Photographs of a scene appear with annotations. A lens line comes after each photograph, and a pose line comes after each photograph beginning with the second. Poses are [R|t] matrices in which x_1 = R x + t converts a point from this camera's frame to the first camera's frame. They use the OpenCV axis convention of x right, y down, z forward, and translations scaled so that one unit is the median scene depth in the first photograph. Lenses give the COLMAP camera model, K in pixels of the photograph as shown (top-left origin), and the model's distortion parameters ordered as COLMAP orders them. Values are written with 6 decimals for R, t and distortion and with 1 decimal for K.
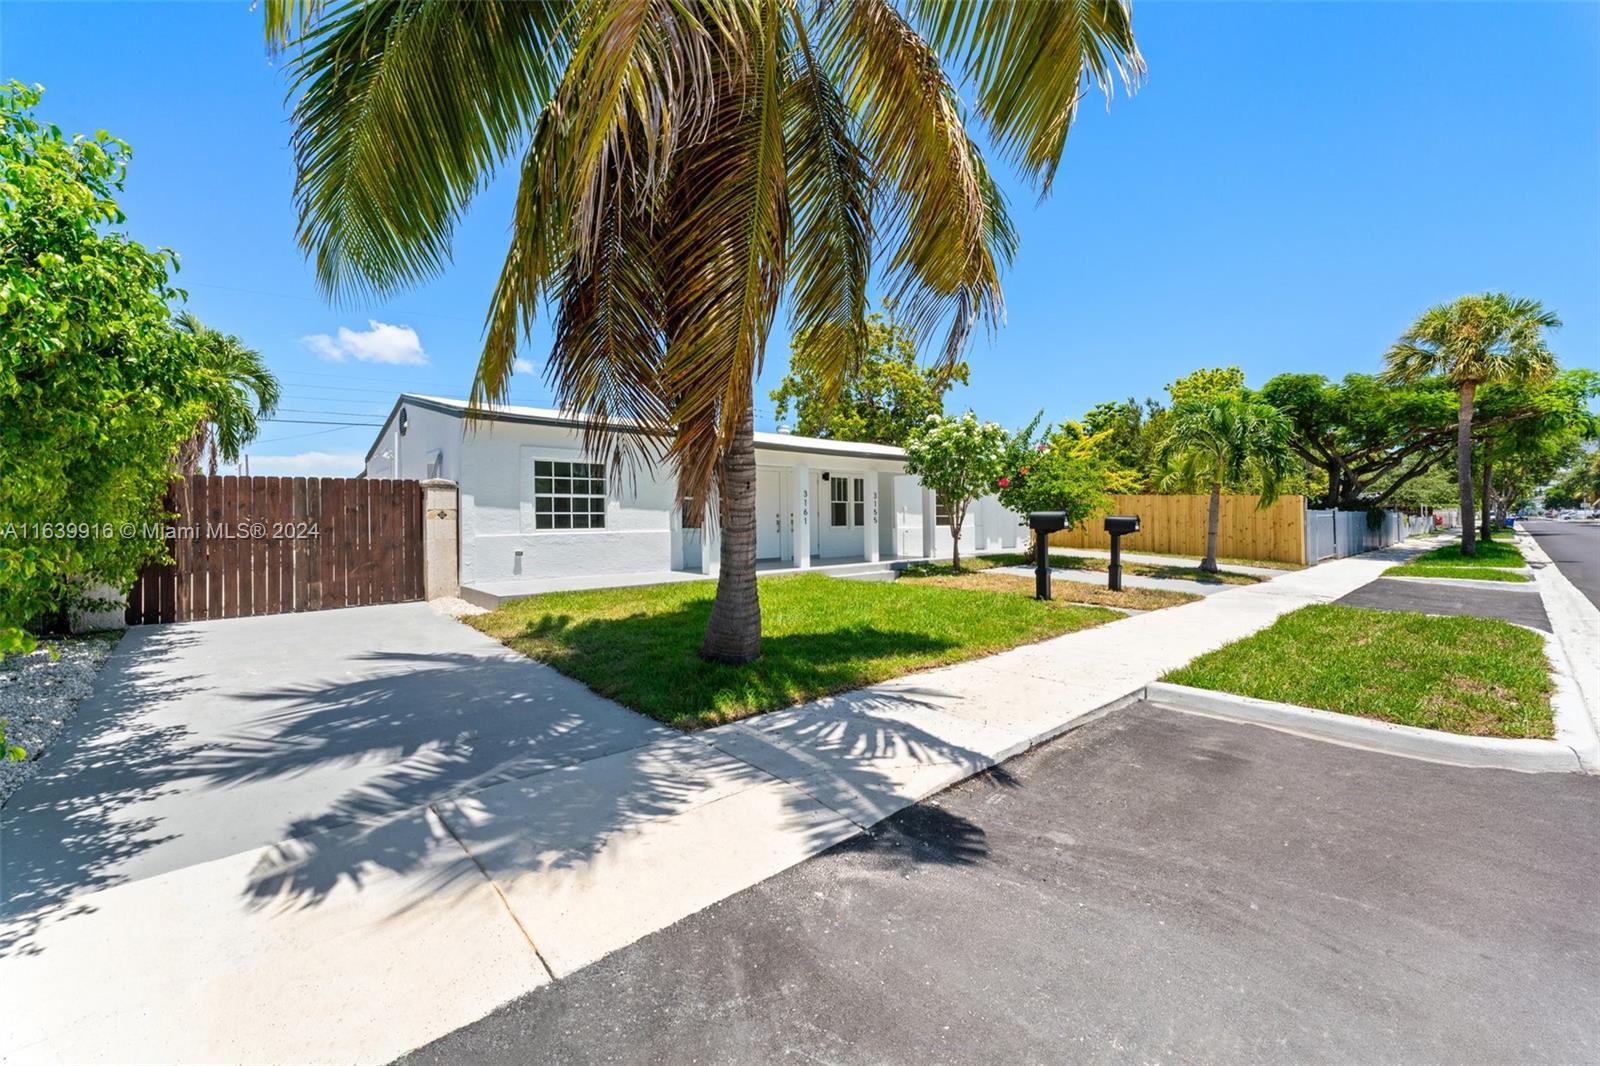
lens RADIAL K [[645.4, 0, 800.0], [0, 645.4, 533.0], [0, 0, 1]] dist [0.000743, -0.000043]
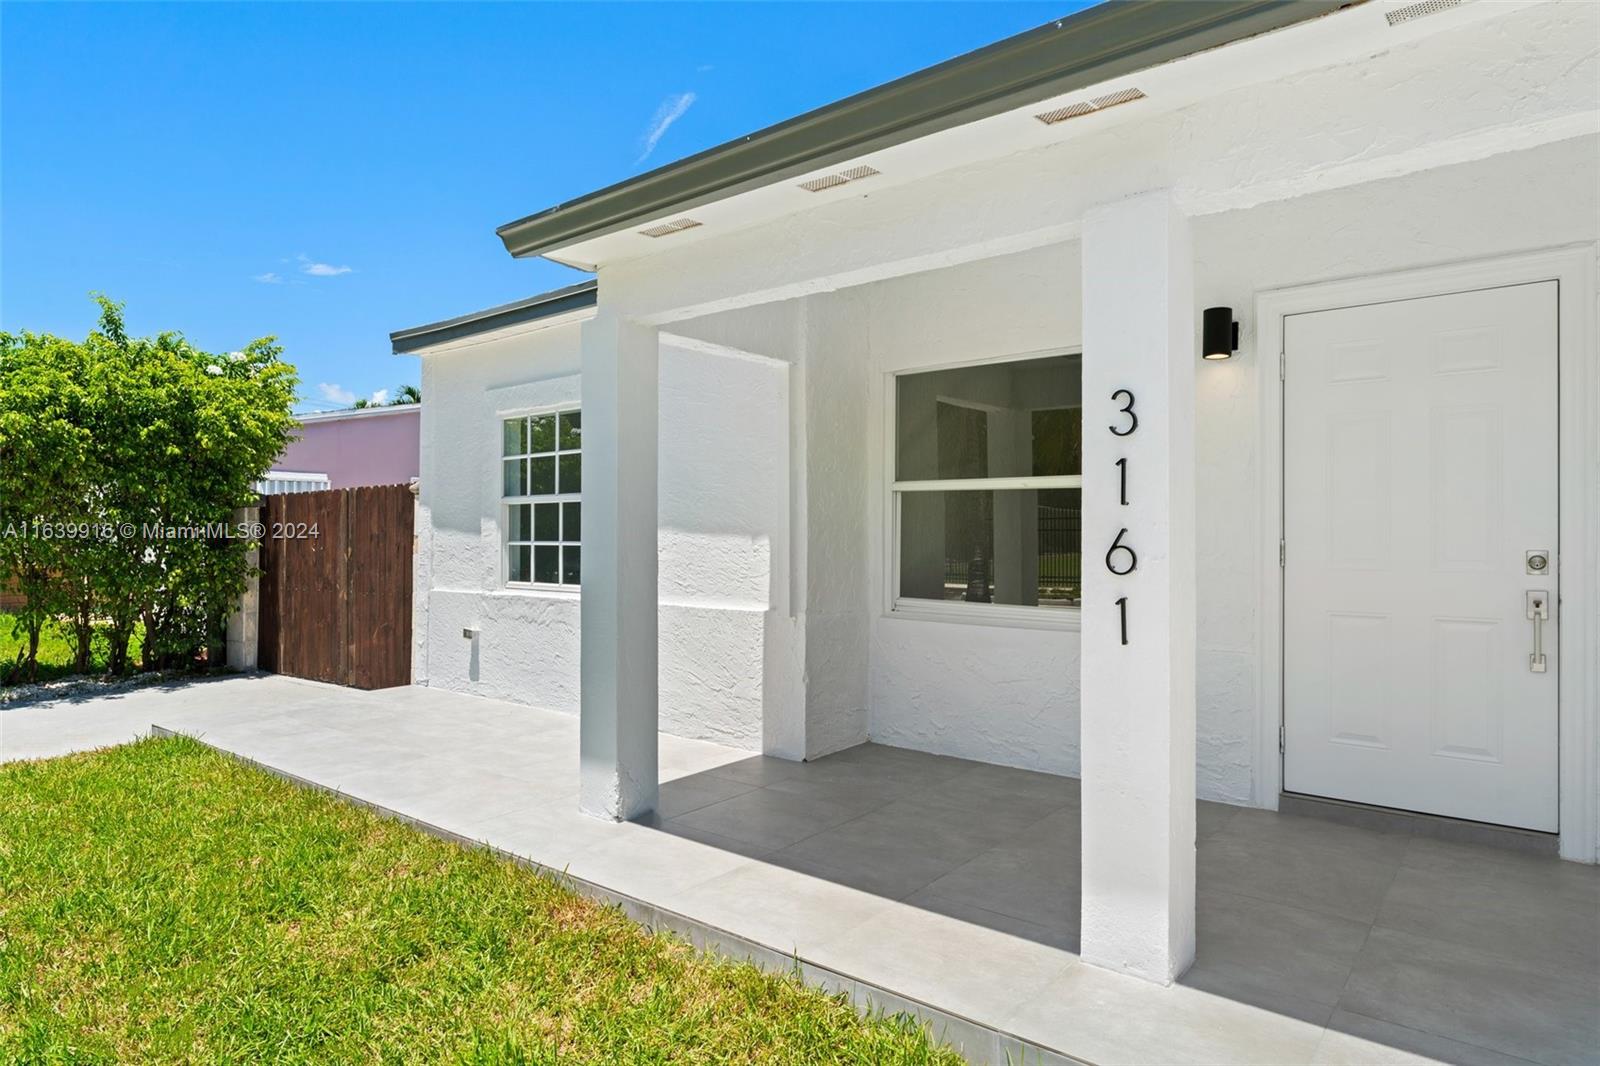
lens RADIAL K [[928.3, 0, 800.0], [0, 928.3, 533.0], [0, 0, 1]] dist [-0.001812, -0.000296]
pose [[0.136763, -0.000087, -0.990604, 0.209281], [-0.025162, 0.999677, -0.003562, -0.037175], [0.990284, 0.025413, 0.136717, 1.022687]]
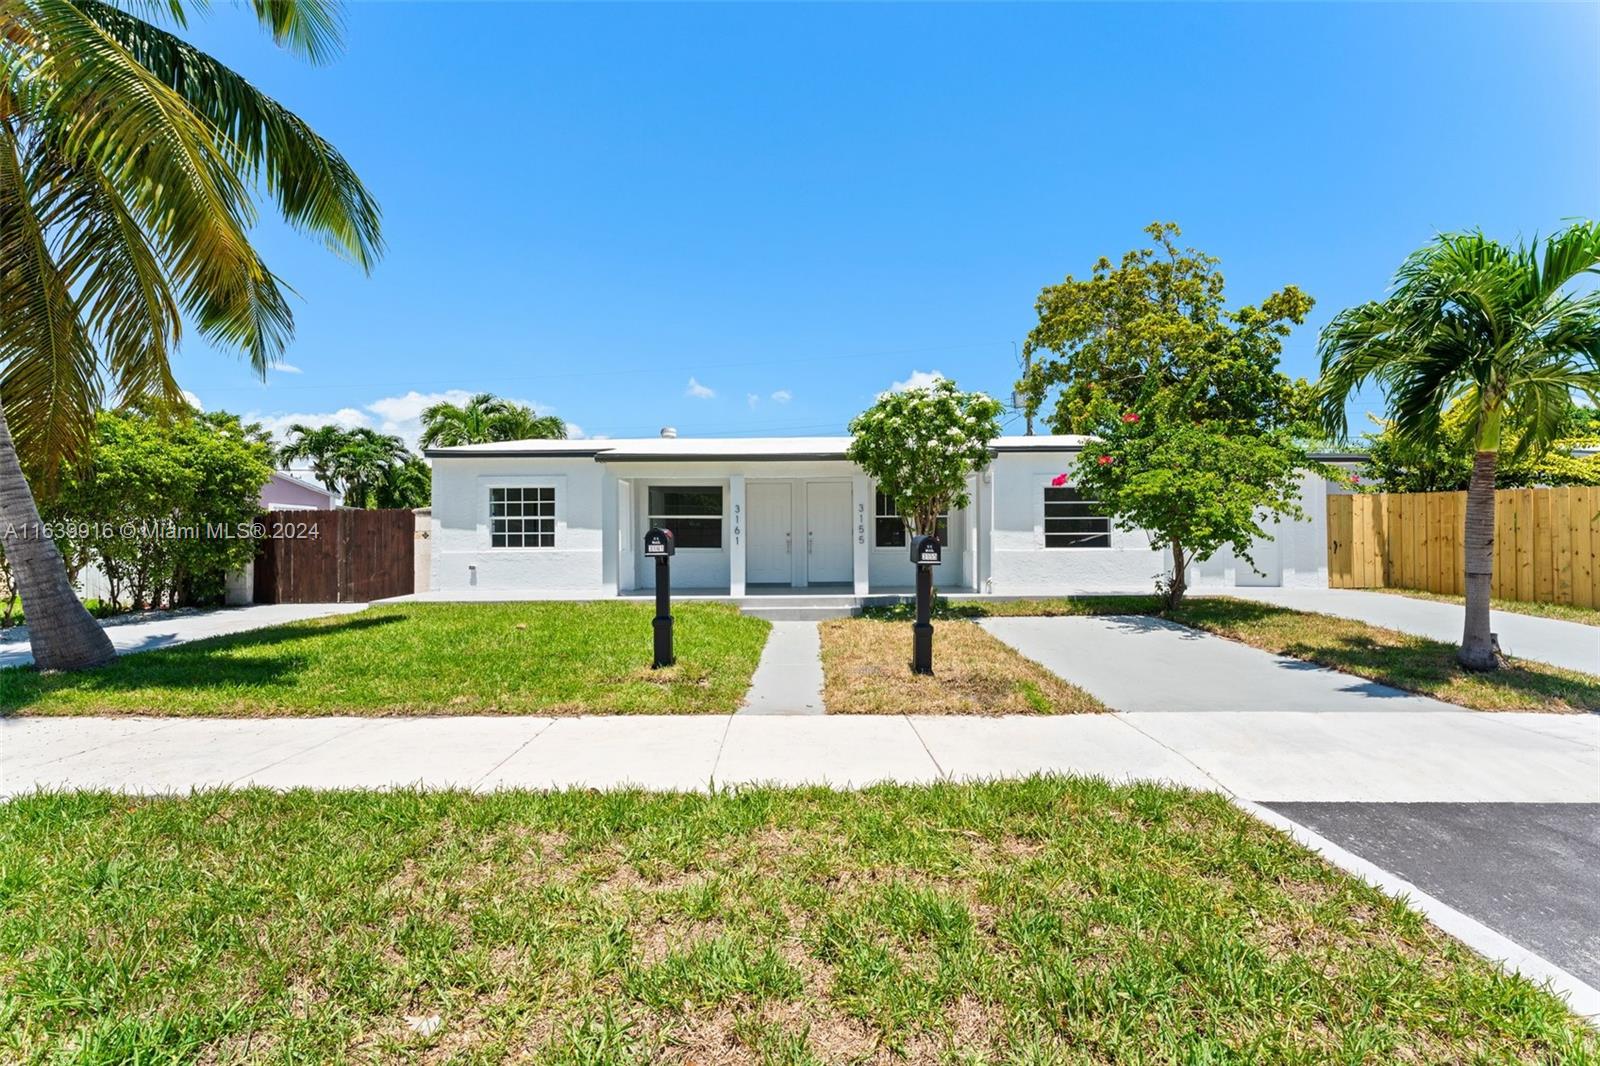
lens RADIAL K [[645.4, 0, 800.0], [0, 645.4, 533.0], [0, 0, 1]] dist [0.000743, -0.000043]
pose [[0.706278, -0.006975, -0.707900, 0.739549], [-0.014855, 0.999585, -0.024669, -0.010486], [0.707779, 0.027939, 0.705881, 0.530160]]
